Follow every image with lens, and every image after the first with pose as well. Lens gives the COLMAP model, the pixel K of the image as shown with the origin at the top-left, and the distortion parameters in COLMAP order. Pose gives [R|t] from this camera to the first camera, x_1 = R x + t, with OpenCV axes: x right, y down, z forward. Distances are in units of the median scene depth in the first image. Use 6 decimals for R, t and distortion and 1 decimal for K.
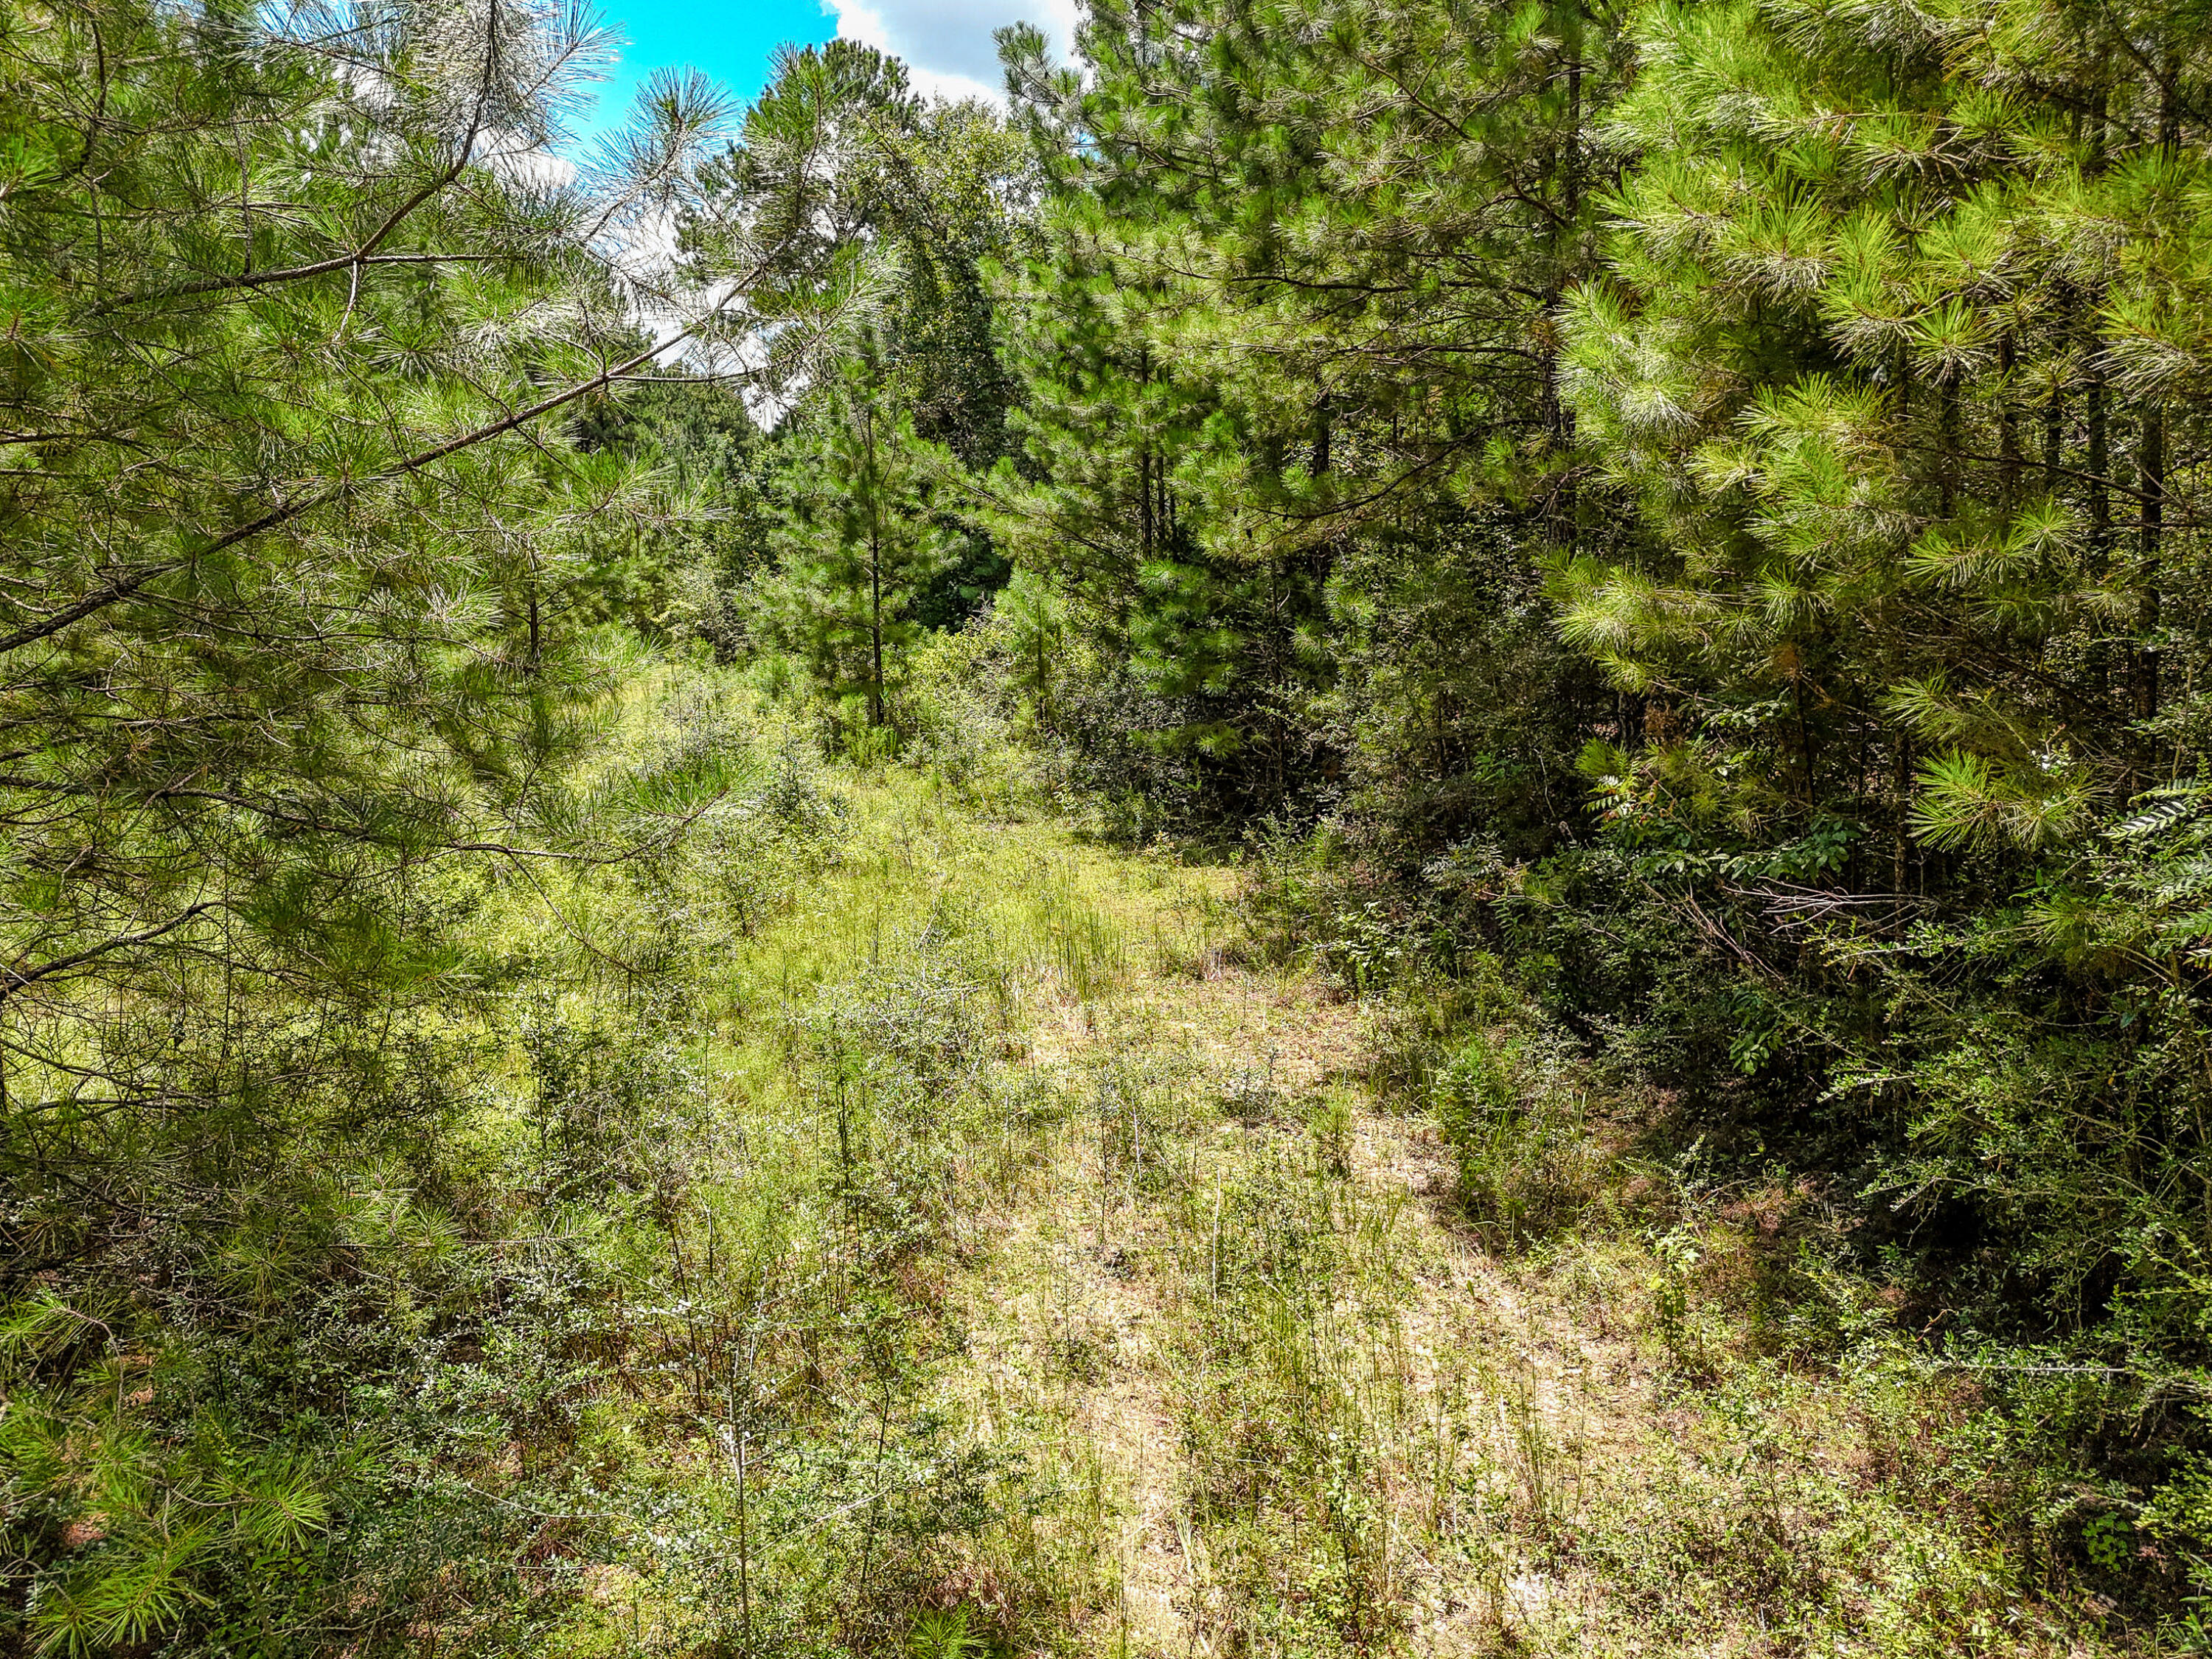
lens RADIAL K [[1648.3, 0, 1105.6], [0, 1648.3, 825.0], [0, 0, 1]] dist [0.070645, -0.061679]
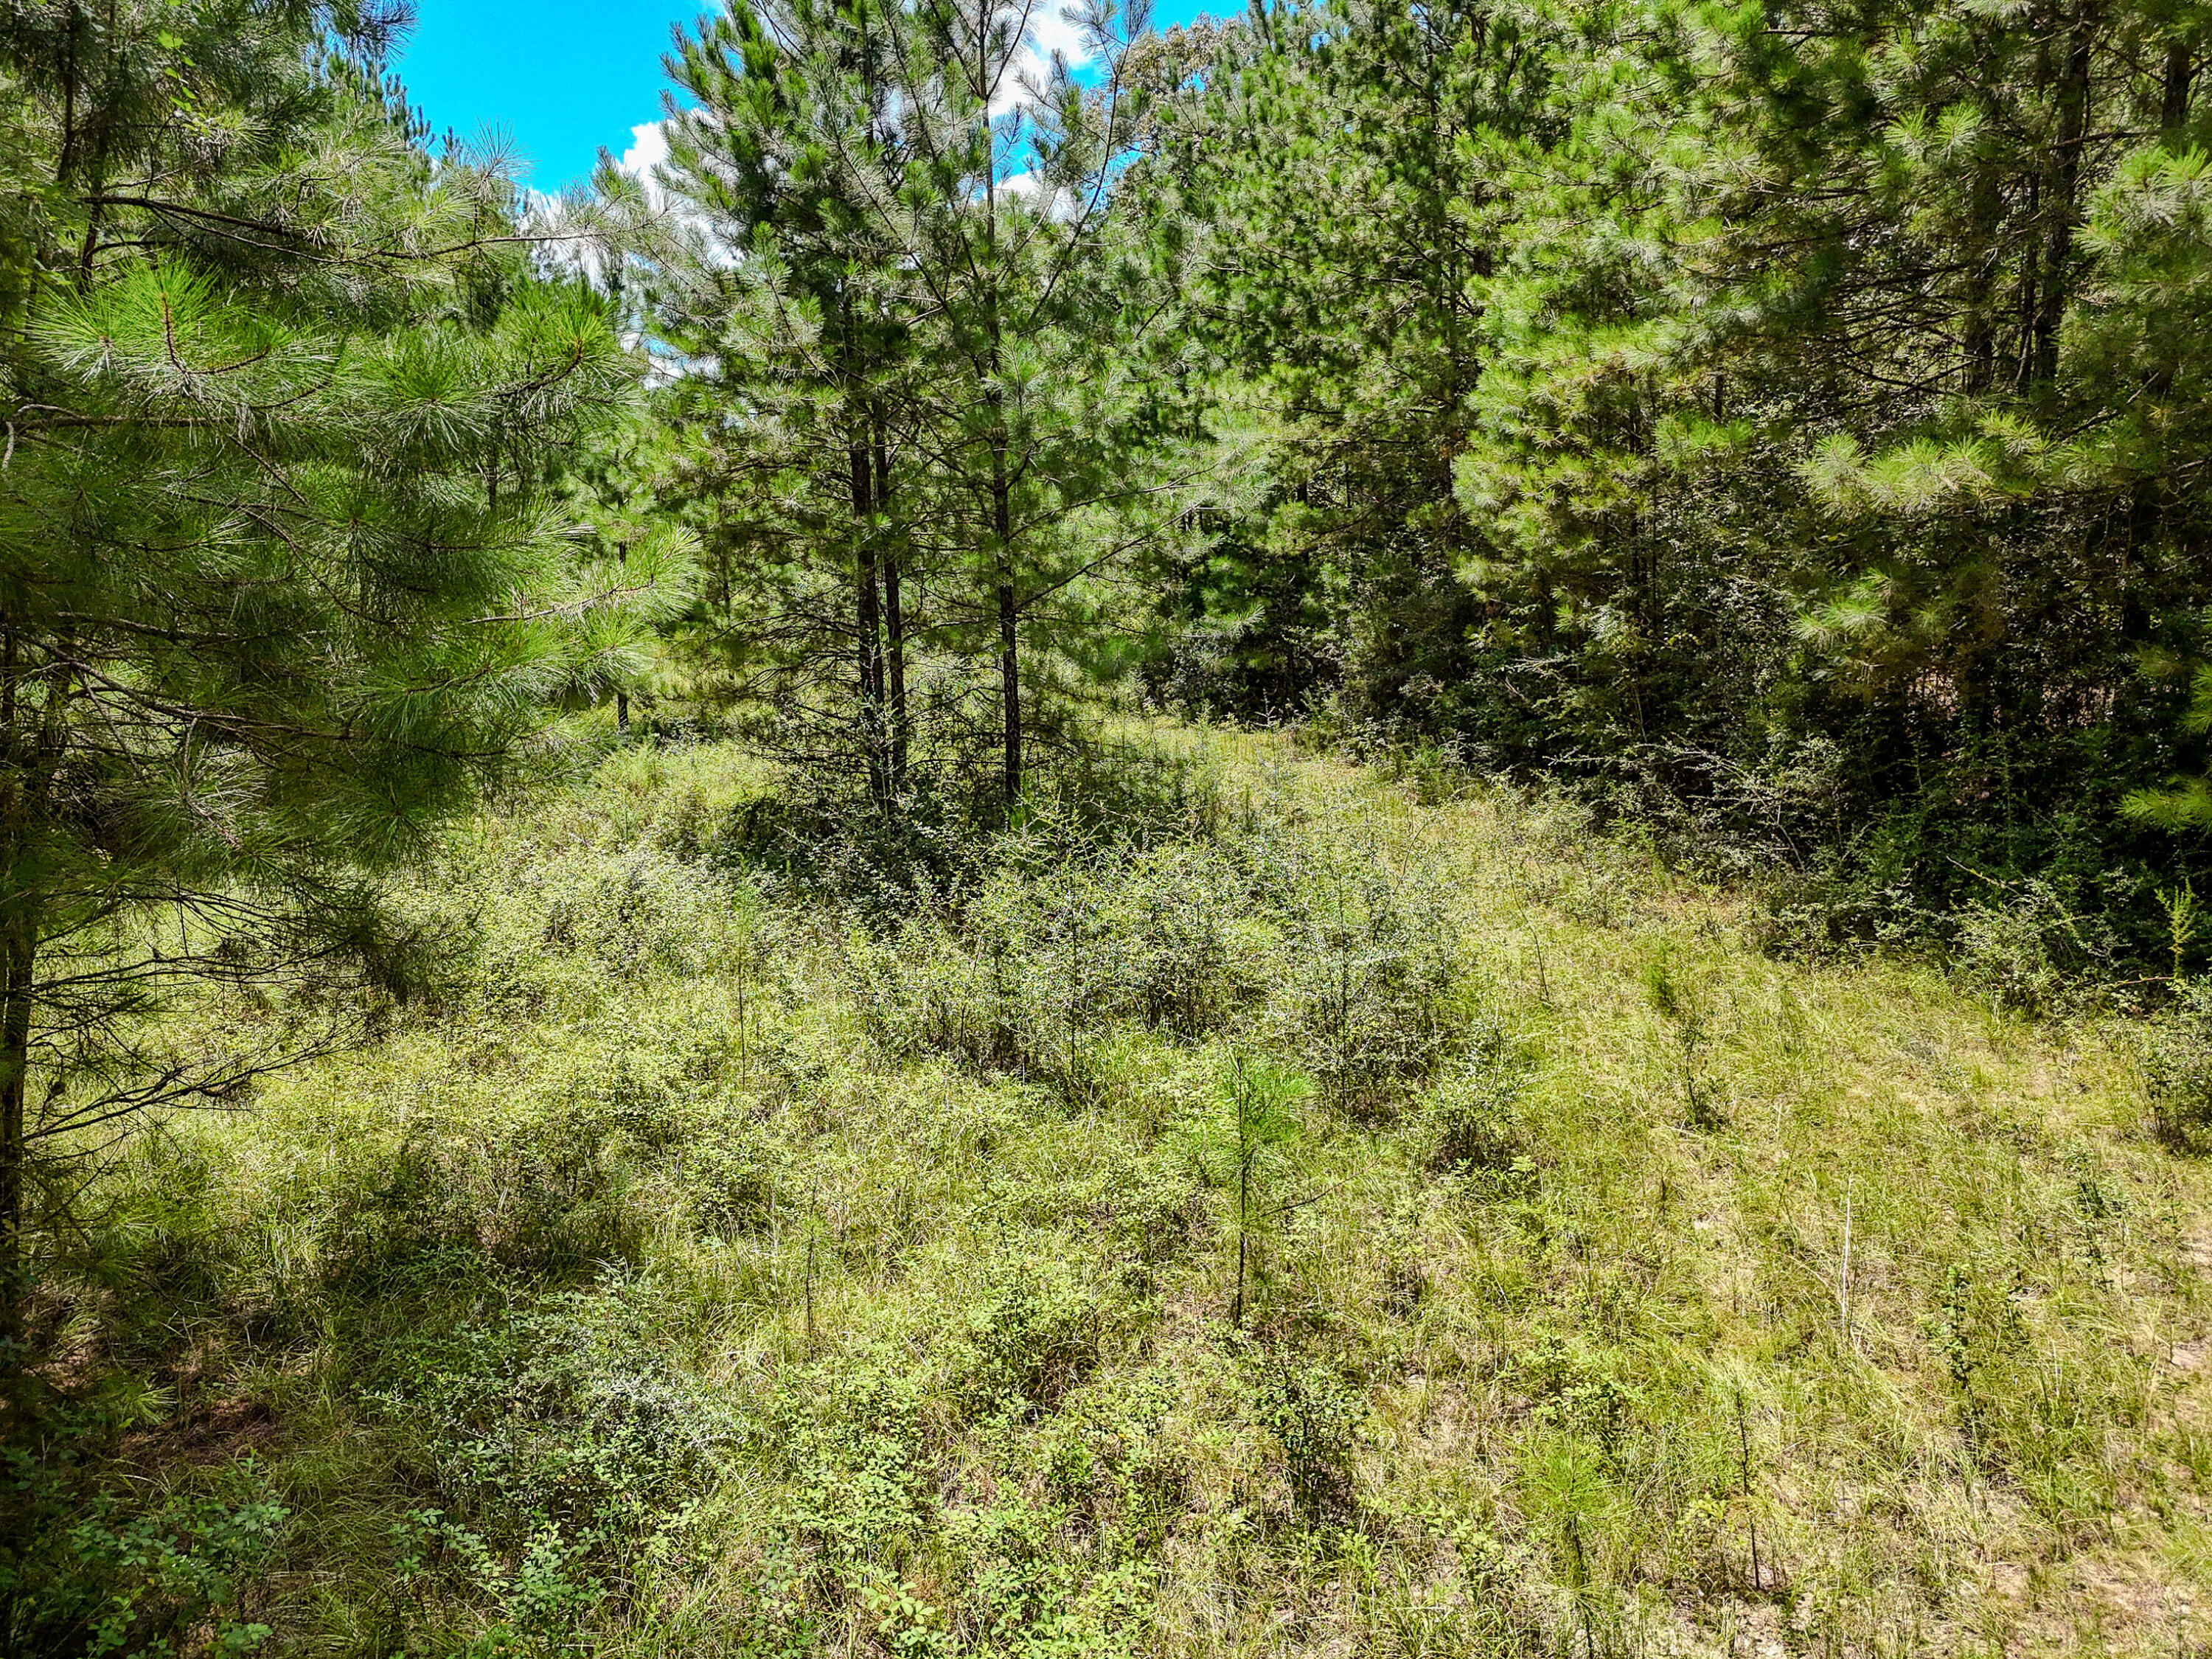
lens RADIAL K [[1648.3, 0, 1105.1], [0, 1648.3, 832.7], [0, 0, 1]] dist [0.070645, -0.061679]
pose [[0.997753, -0.026172, 0.061672, -0.419337], [0.025791, 0.999643, 0.006973, 0.231816], [-0.061833, -0.005367, 0.998072, -1.470151]]
